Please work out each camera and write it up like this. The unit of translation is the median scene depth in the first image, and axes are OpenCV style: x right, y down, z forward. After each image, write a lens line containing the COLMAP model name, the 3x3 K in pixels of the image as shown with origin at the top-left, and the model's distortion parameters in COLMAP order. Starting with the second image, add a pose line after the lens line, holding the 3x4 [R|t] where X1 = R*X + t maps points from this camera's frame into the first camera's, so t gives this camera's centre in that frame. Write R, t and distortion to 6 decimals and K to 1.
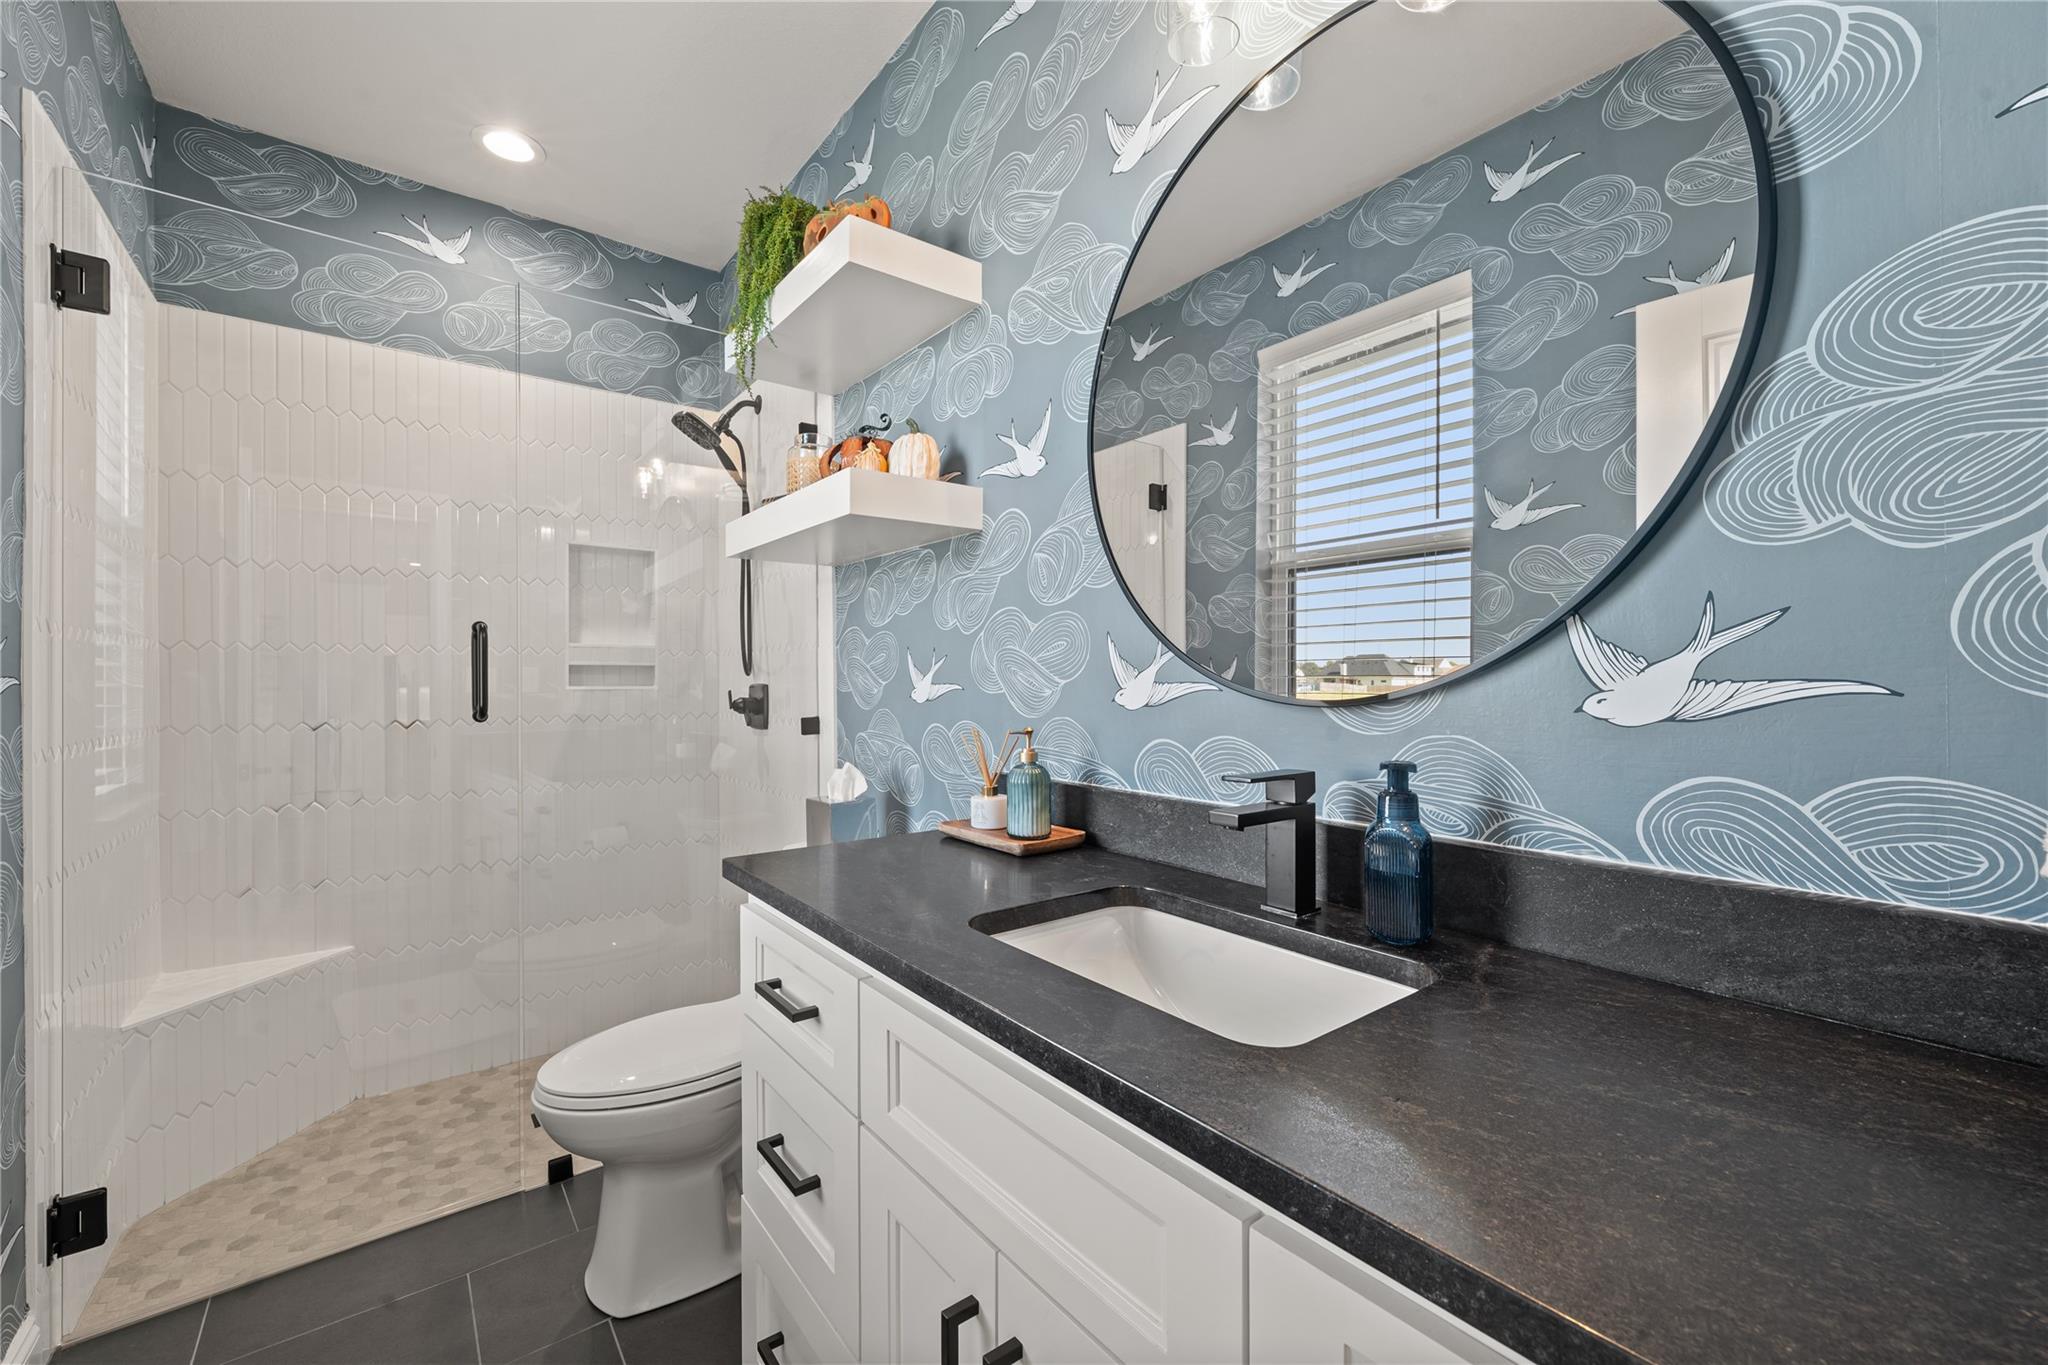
lens RADIAL K [[796.1, 0, 1019.3], [0, 796.1, 680.3], [0, 0, 1]] dist [-0.000616, 0.000552]
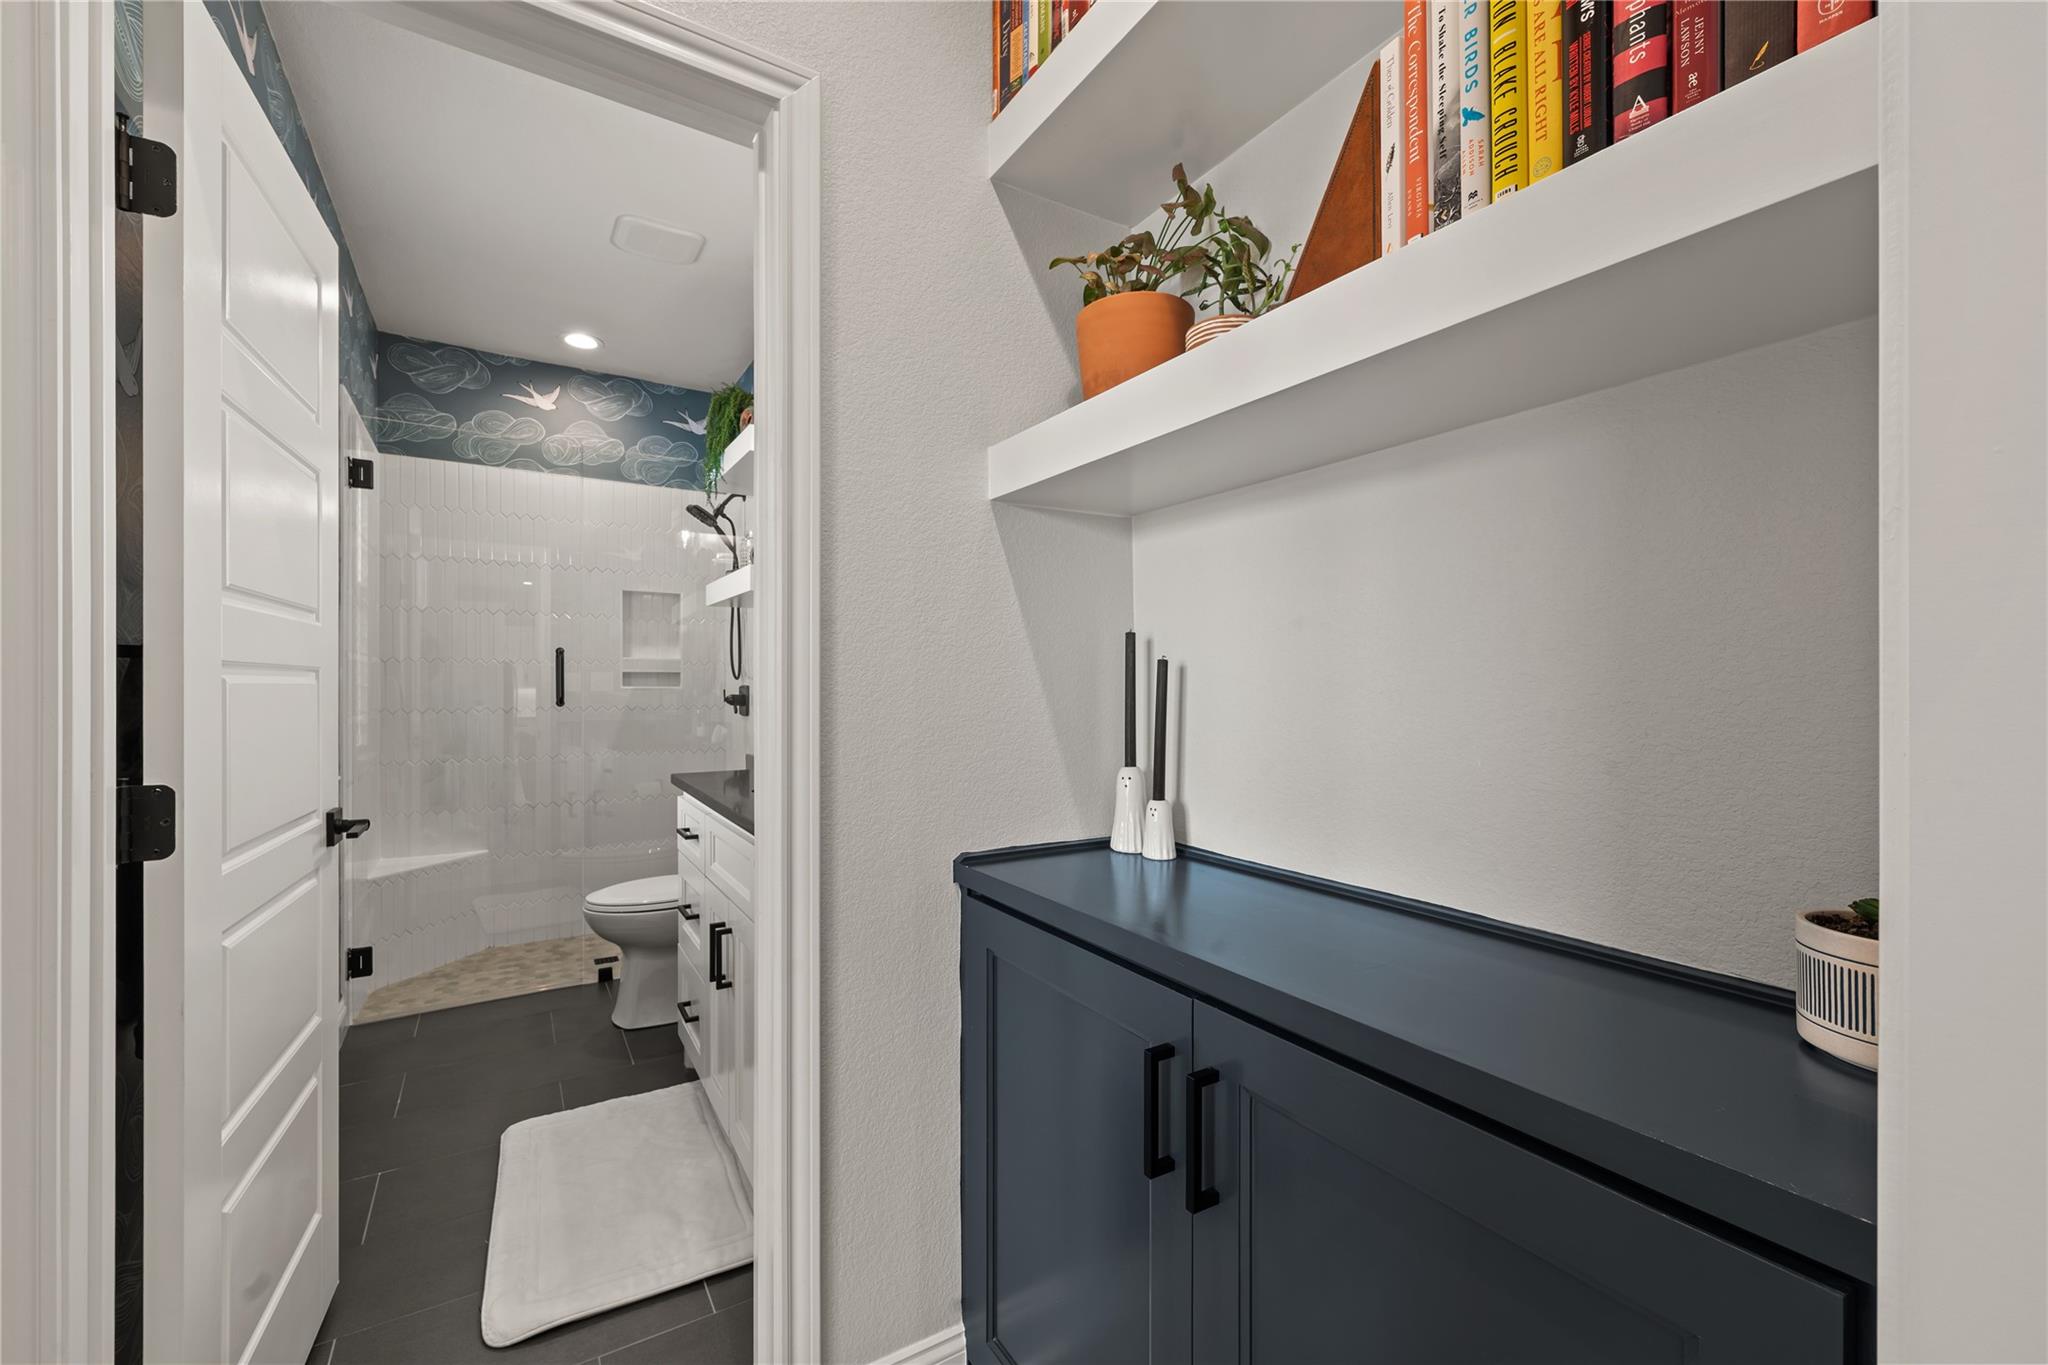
lens RADIAL K [[803.4, 0, 1028.9], [0, 803.4, 685.8], [0, 0, 1]] dist [-0.000147, -0.000243]
pose [[0.995619, 0.004460, -0.093395, 0.369167], [-0.004028, 0.999980, 0.004810, -0.003990], [0.093414, -0.004413, 0.995618, -0.472198]]
